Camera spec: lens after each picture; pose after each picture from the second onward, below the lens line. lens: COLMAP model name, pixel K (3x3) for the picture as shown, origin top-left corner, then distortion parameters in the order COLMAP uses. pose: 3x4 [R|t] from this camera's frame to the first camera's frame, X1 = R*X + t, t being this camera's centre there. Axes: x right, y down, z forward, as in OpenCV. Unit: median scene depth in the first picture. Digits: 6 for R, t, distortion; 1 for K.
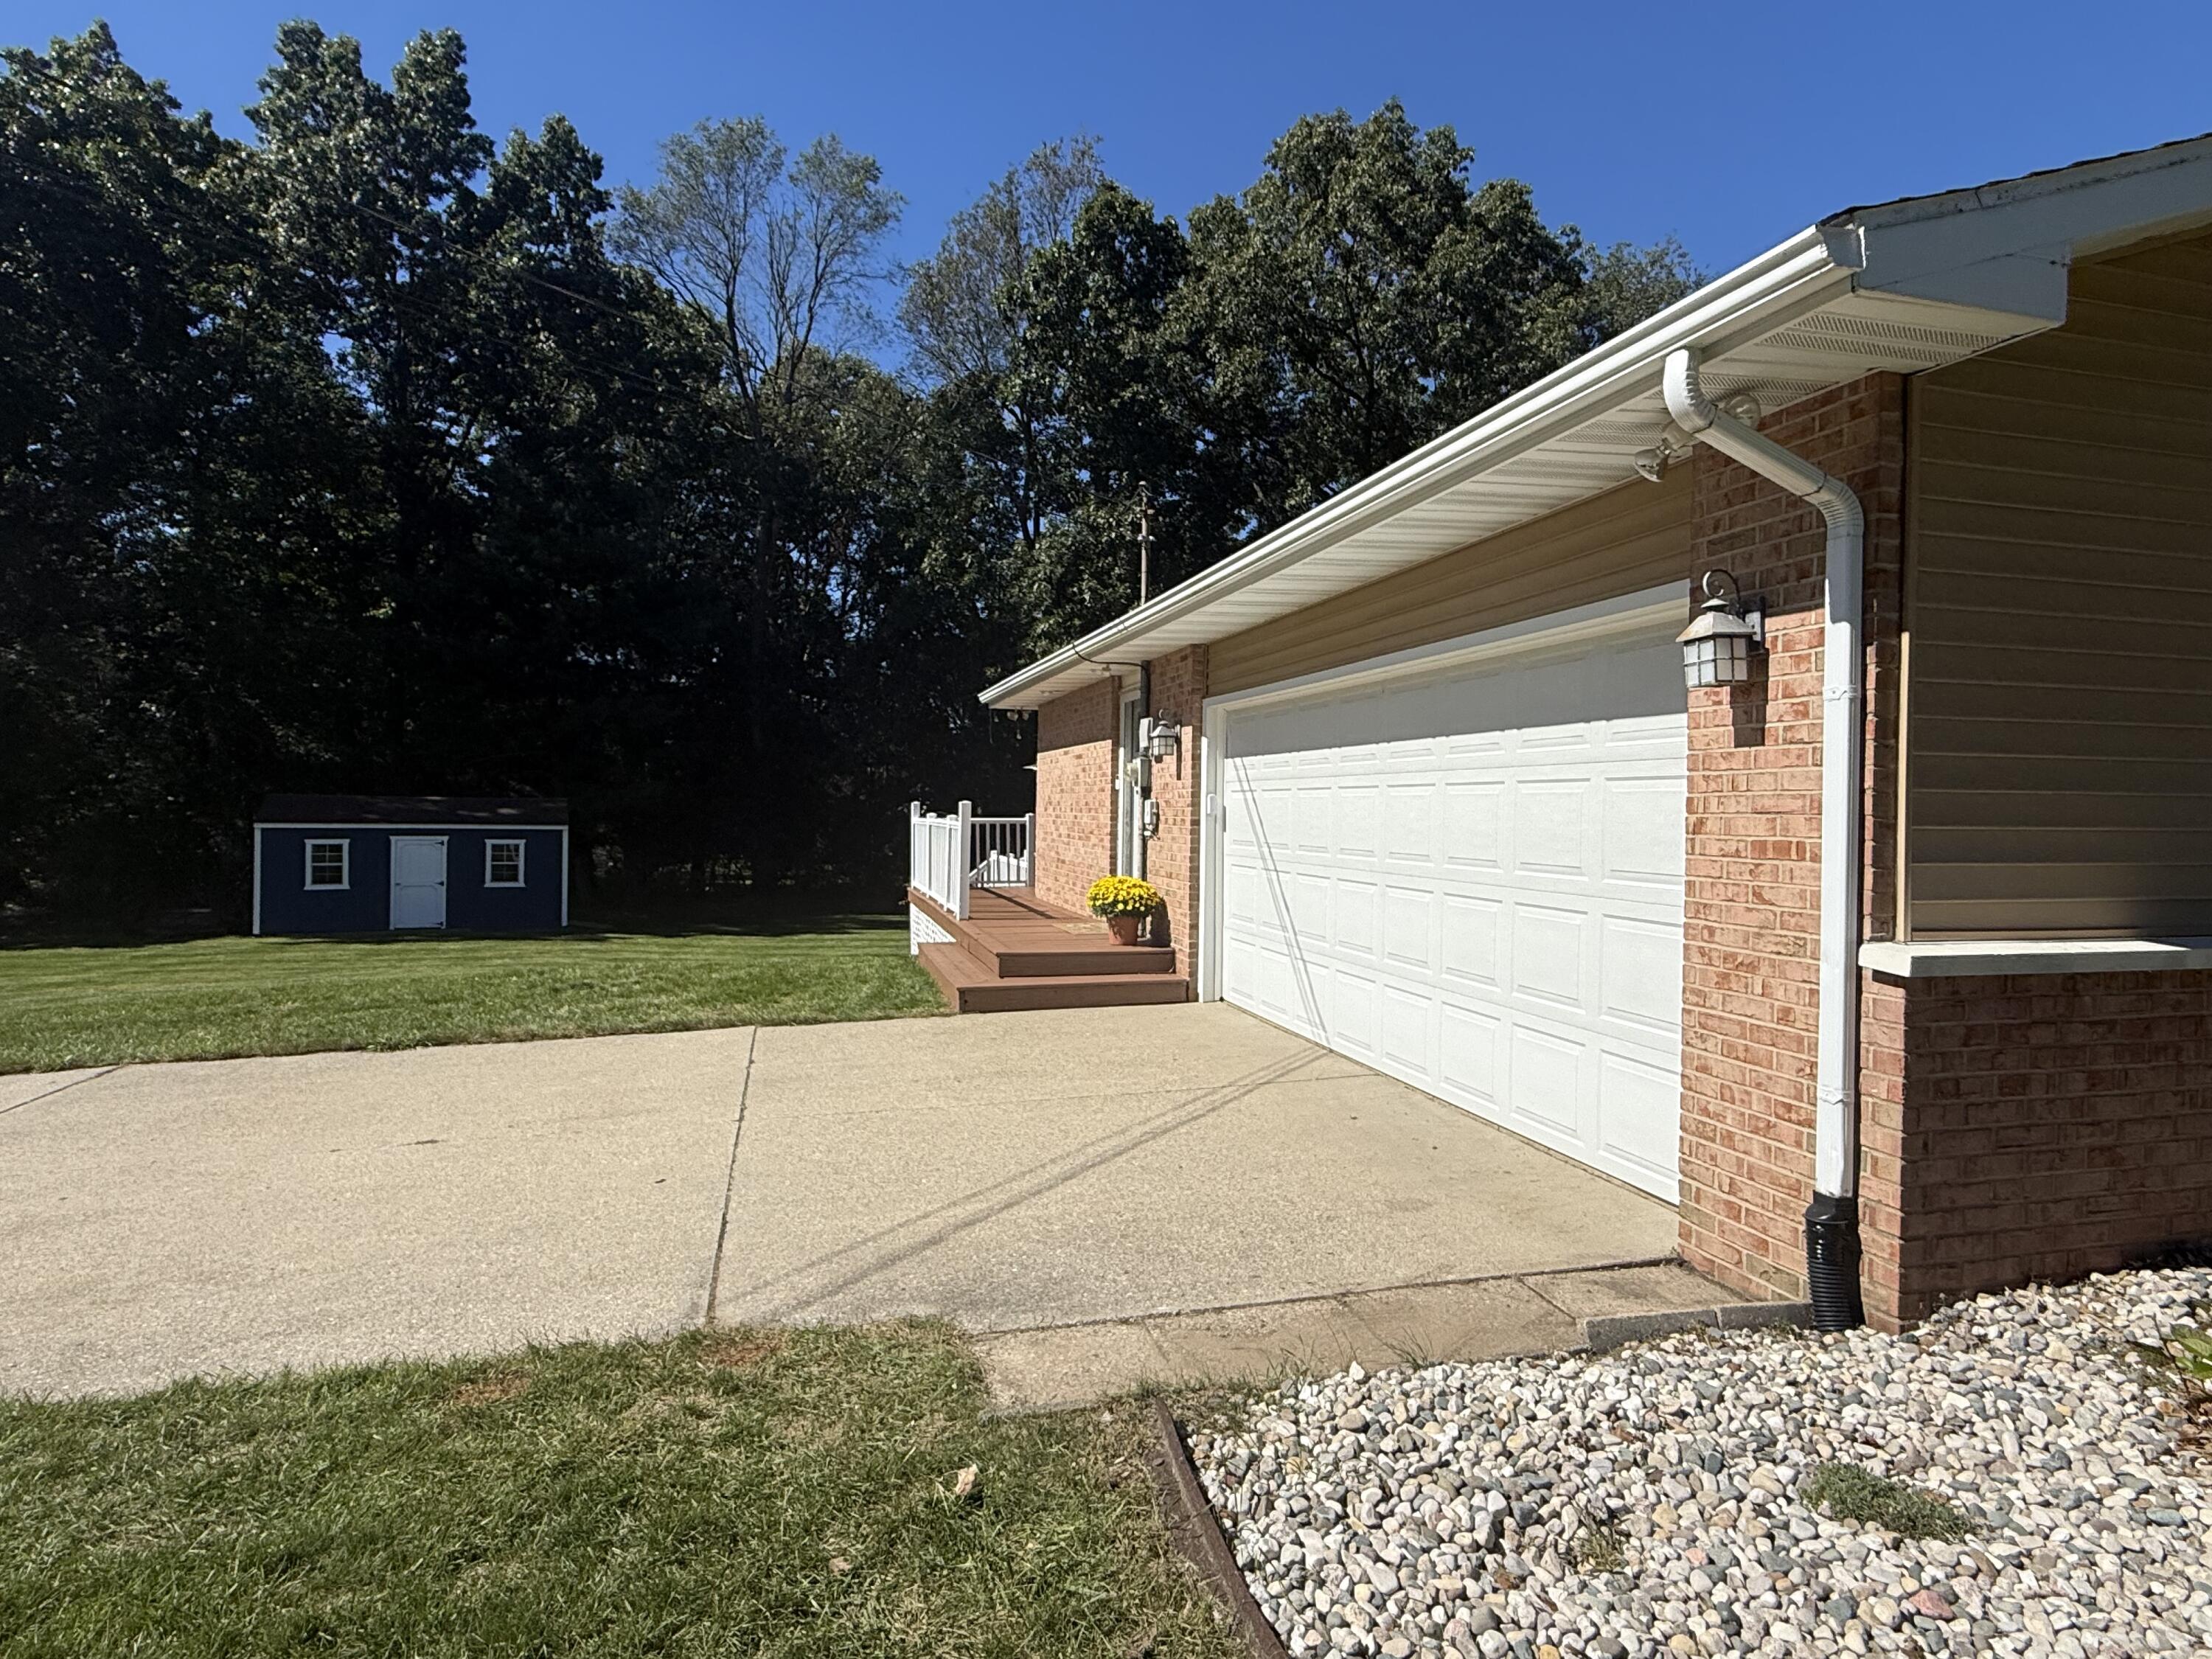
lens RADIAL K [[1210.1, 0, 1101.6], [0, 1210.1, 830.5], [0, 0, 1]] dist [0.002615, -0.005665]
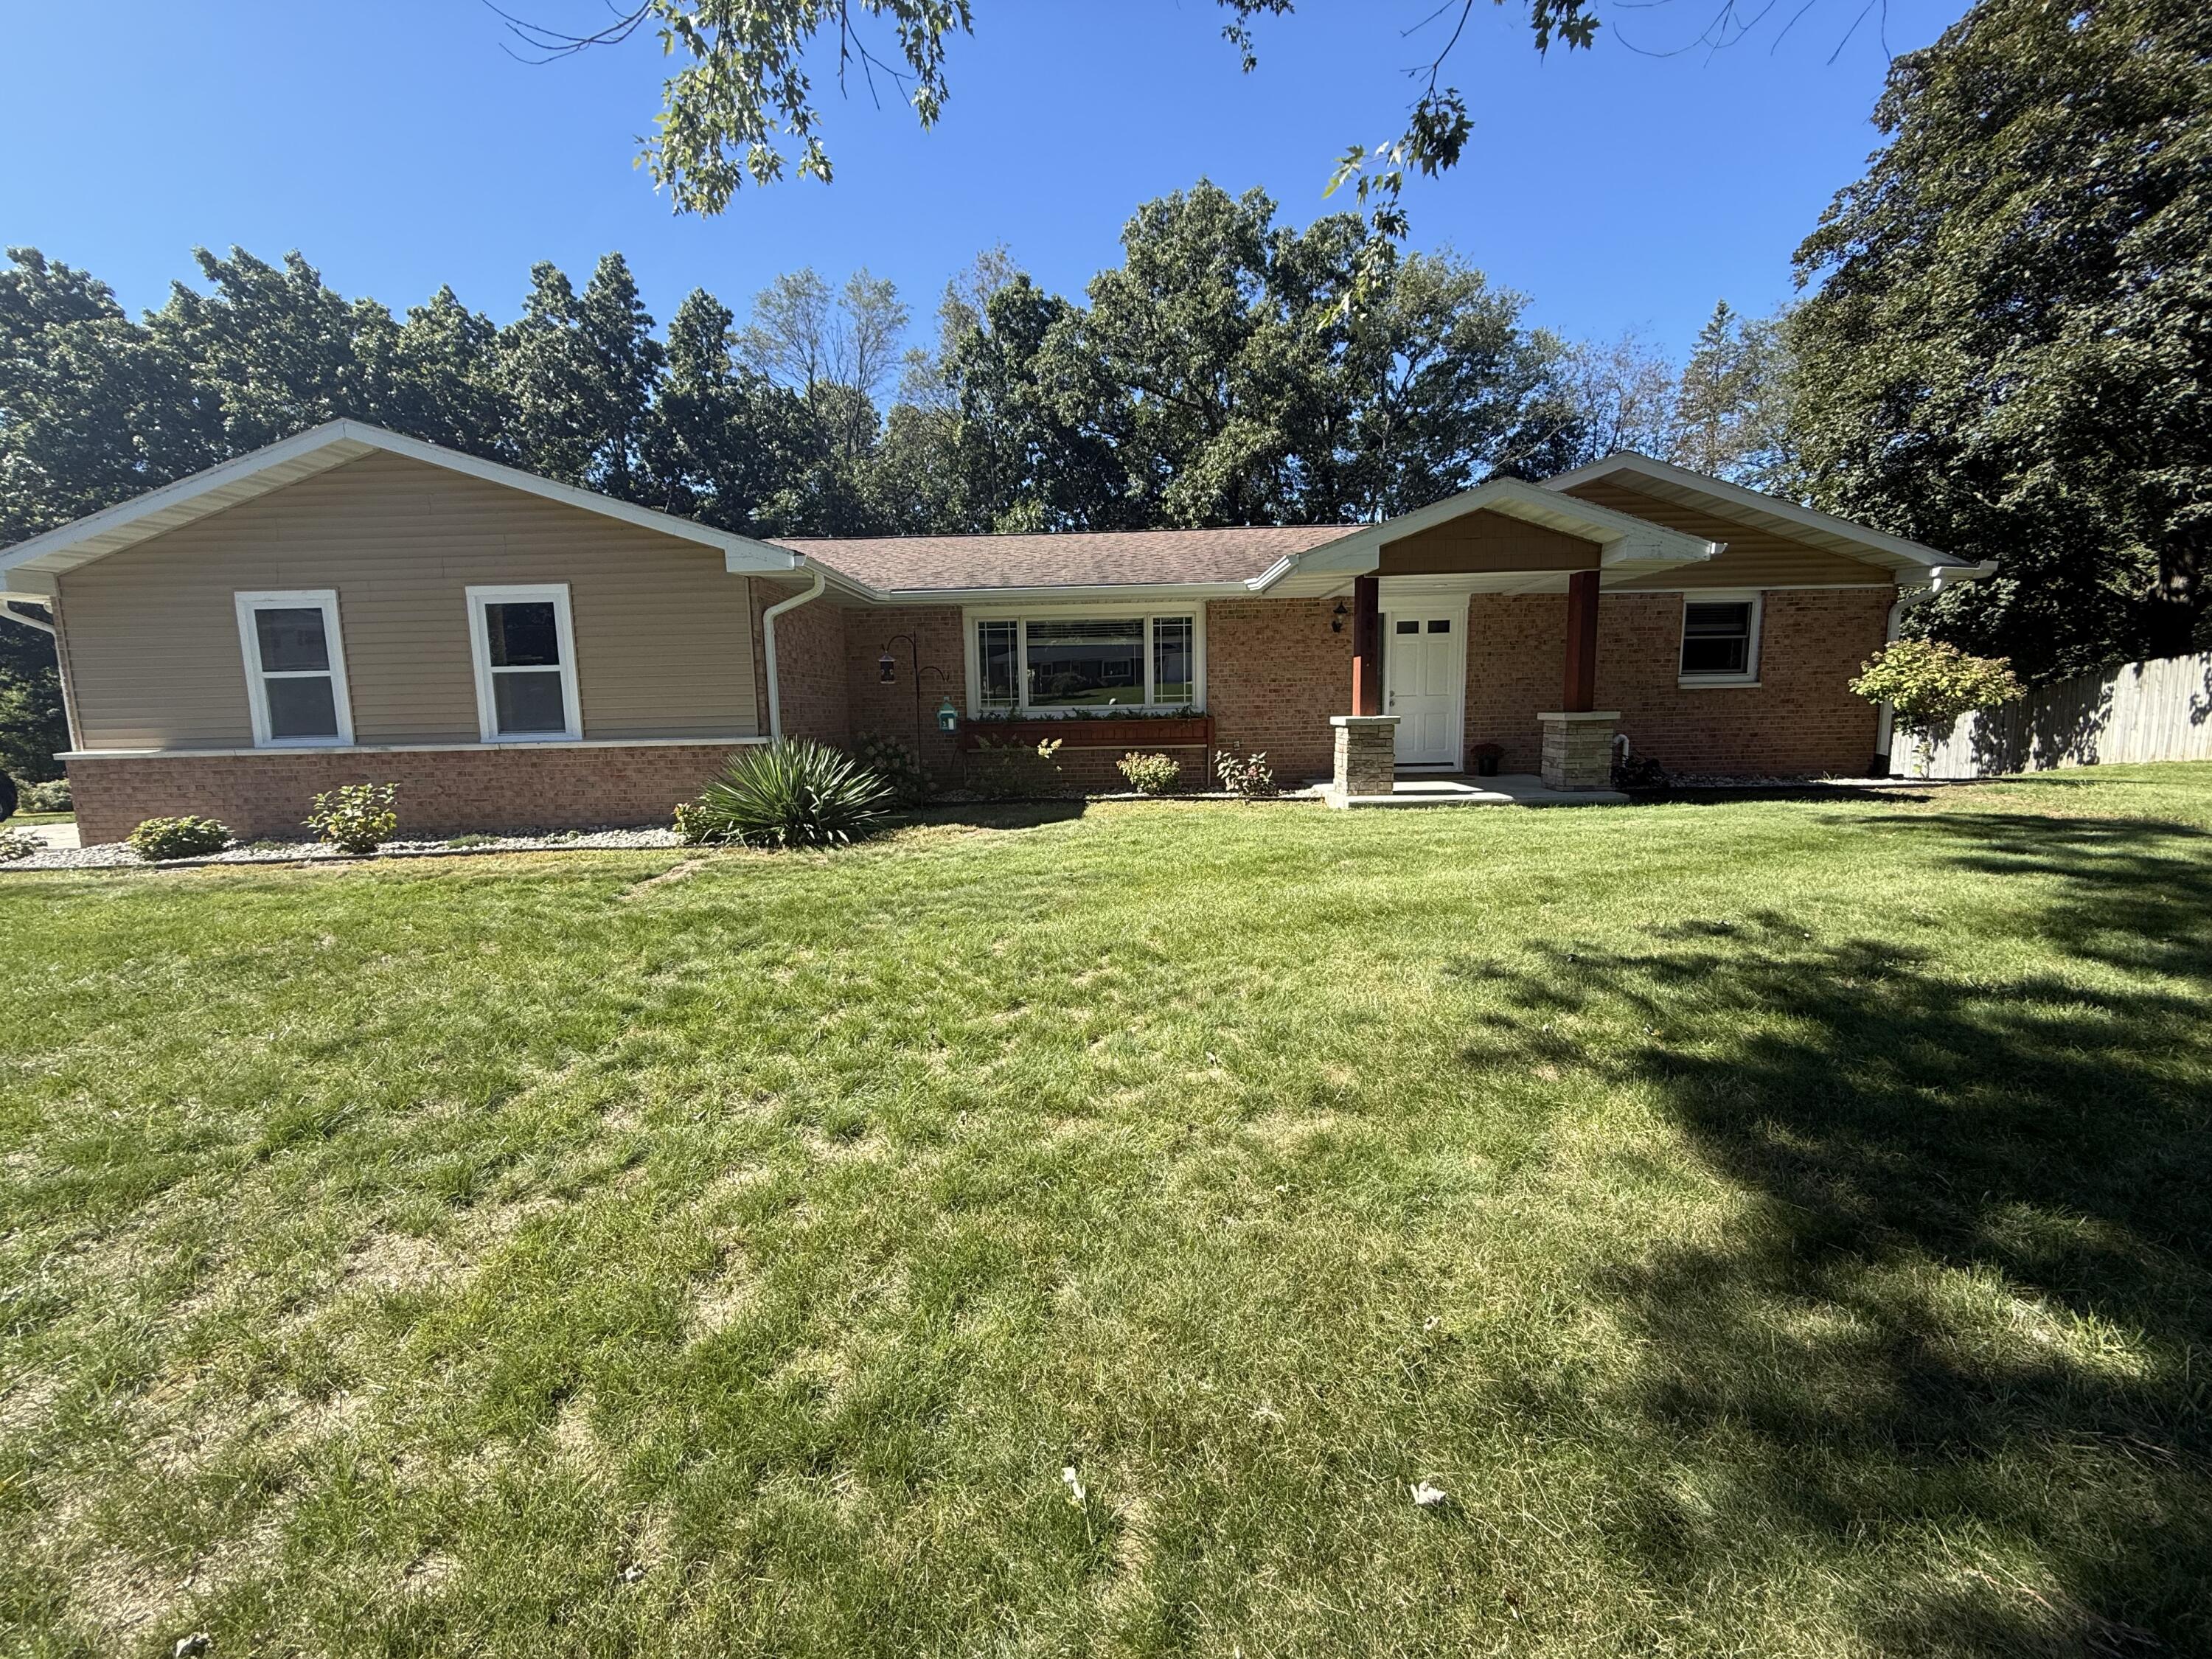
lens RADIAL K [[884.4, 0, 1099.9], [0, 884.4, 833.2], [0, 0, 1]] dist [-0.000035, -0.000720]
pose [[0.962480, 0.001427, -0.271349, 0.420266], [0.030670, 0.993006, 0.114008, 0.012186], [0.269614, -0.118053, 0.955705, -0.074002]]
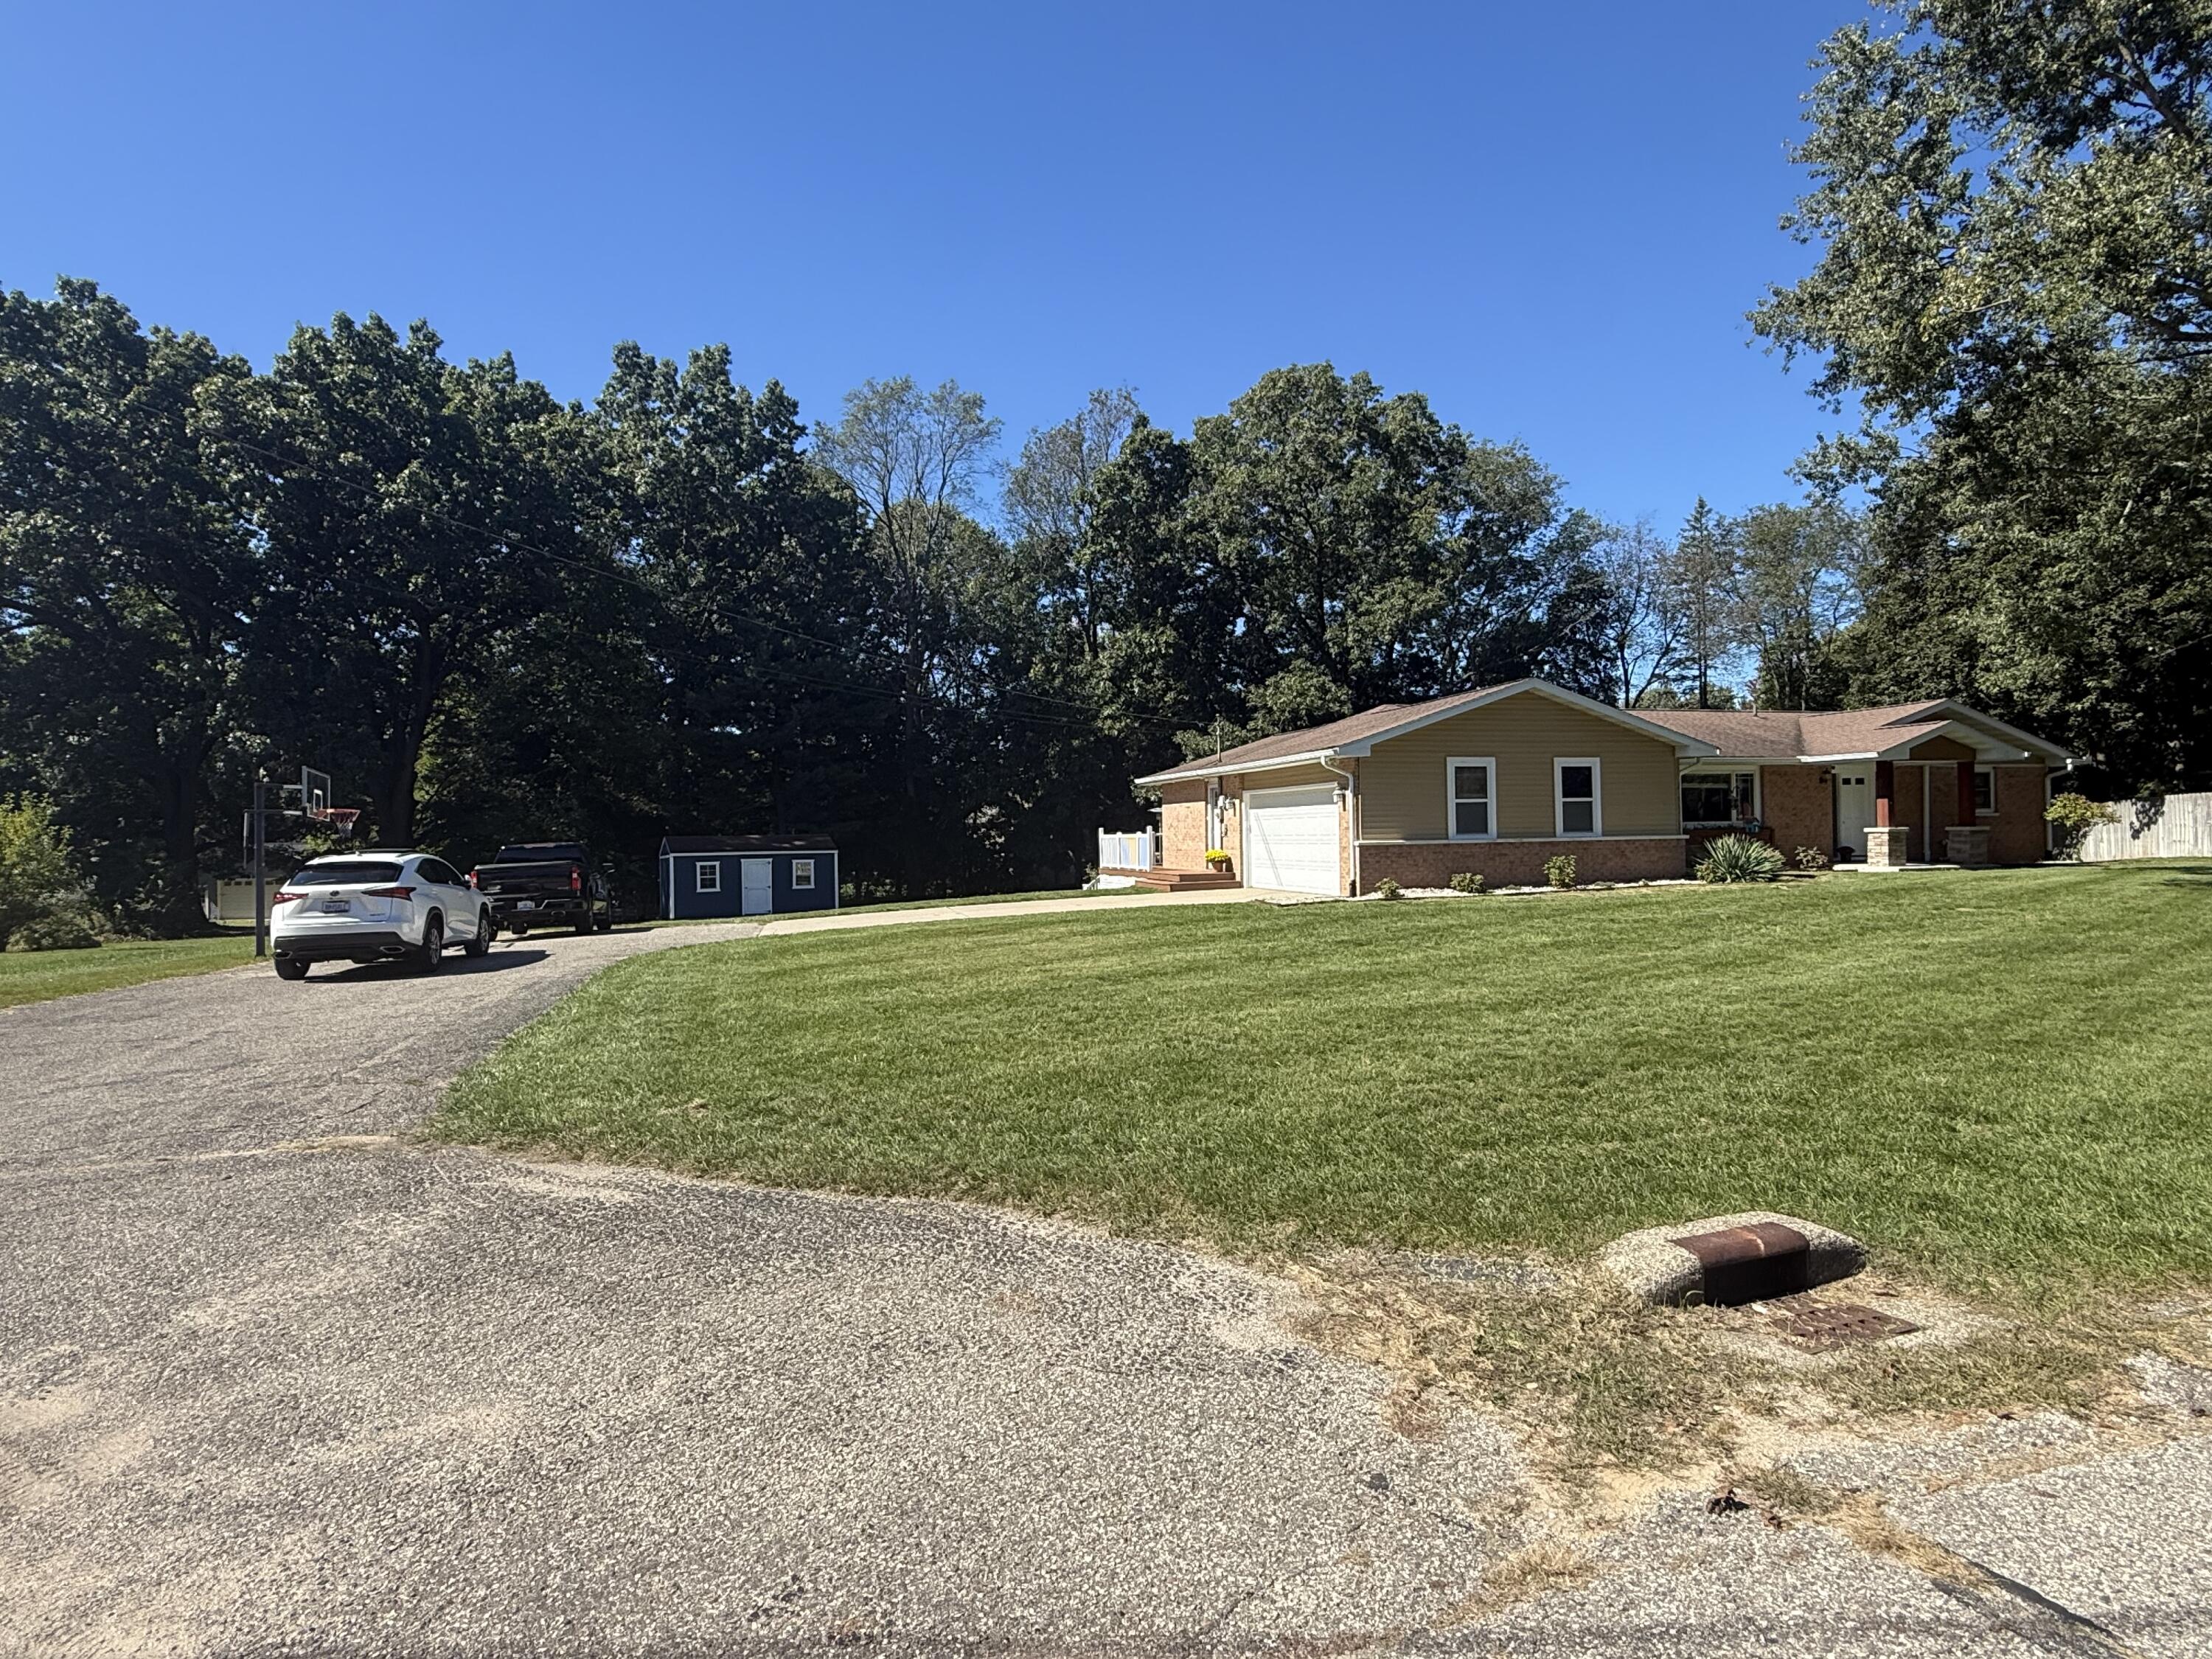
lens RADIAL K [[1210.1, 0, 1114.7], [0, 1210.1, 830.2], [0, 0, 1]] dist [0.002615, -0.005665]
pose [[0.999377, -0.030399, 0.017935, -0.077328], [0.030776, 0.999303, -0.021146, 0.012529], [-0.017280, 0.021685, 0.999616, -0.538341]]
